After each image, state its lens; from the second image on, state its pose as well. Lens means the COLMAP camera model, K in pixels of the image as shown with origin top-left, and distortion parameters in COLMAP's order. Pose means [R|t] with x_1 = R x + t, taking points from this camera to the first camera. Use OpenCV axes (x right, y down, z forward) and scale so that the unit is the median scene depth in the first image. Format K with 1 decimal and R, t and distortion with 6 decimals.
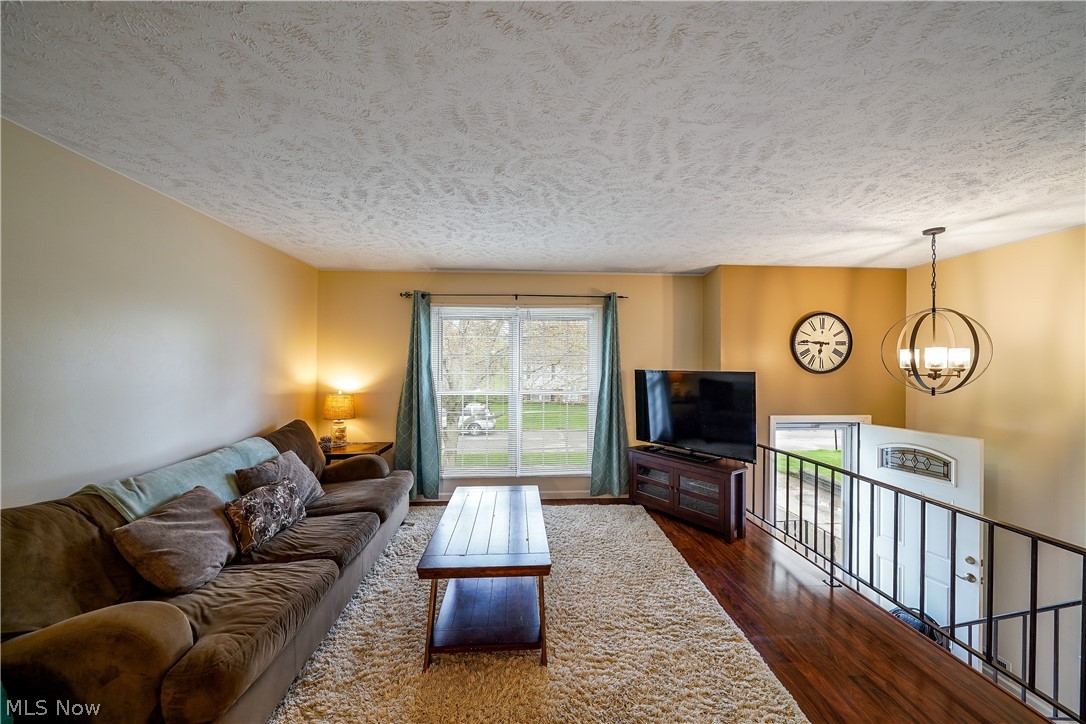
lens RADIAL K [[402.8, 0, 543.0], [0, 402.8, 362.0], [0, 0, 1]] dist [0.000690, 0.000010]
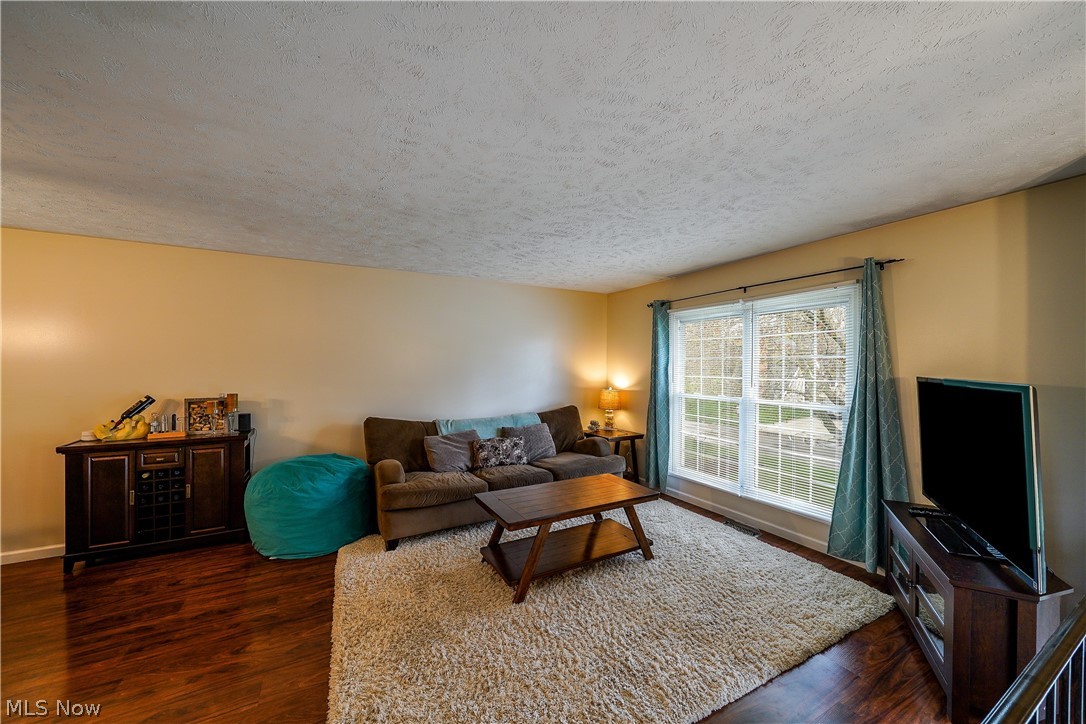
lens RADIAL K [[402.8, 0, 543.0], [0, 402.8, 362.0], [0, 0, 1]] dist [0.000690, 0.000010]
pose [[0.428409, -0.008385, -0.903546, 0.717680], [0.004821, 0.999964, -0.006994, -0.002236], [0.903572, -0.001360, 0.428434, 0.319070]]
